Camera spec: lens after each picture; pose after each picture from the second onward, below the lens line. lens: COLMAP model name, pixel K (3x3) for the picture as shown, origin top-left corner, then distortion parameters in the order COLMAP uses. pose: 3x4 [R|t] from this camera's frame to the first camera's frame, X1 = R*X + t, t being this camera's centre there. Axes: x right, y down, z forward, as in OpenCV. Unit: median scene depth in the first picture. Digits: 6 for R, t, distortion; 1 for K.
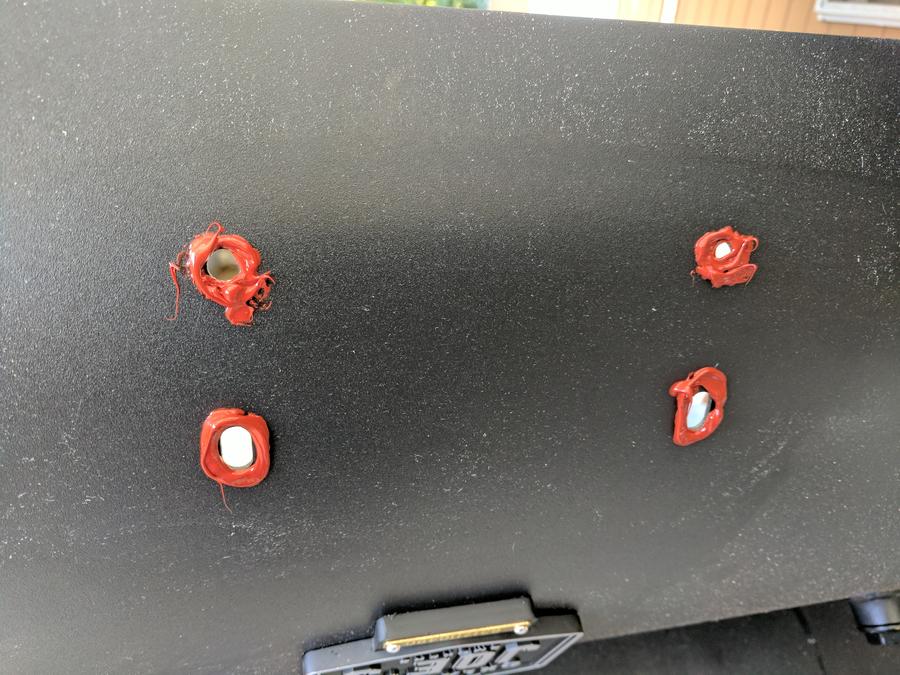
lens RADIAL K [[675.0, 0, 447.5], [0, 675.0, 353.6], [0, 0, 1]] dist [-0.028664, 0.032878]
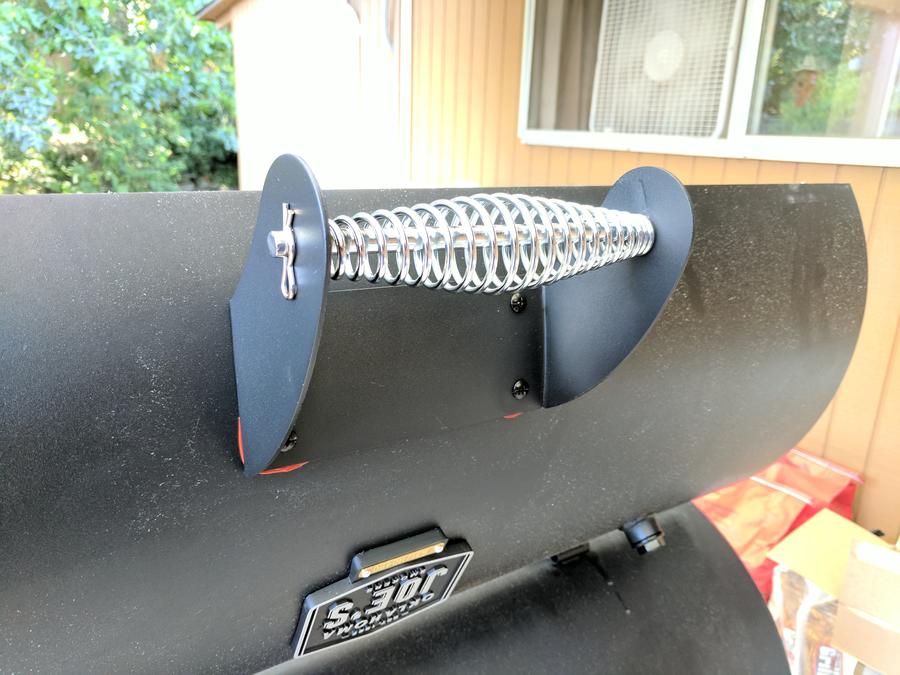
lens RADIAL K [[675.0, 0, 447.5], [0, 675.0, 353.6], [0, 0, 1]] dist [-0.028664, 0.032878]
pose [[0.935465, -0.134065, 0.327006, -0.305390], [0.181016, 0.976434, -0.117514, 0.141191], [-0.303545, 0.169123, 0.937688, -0.526560]]
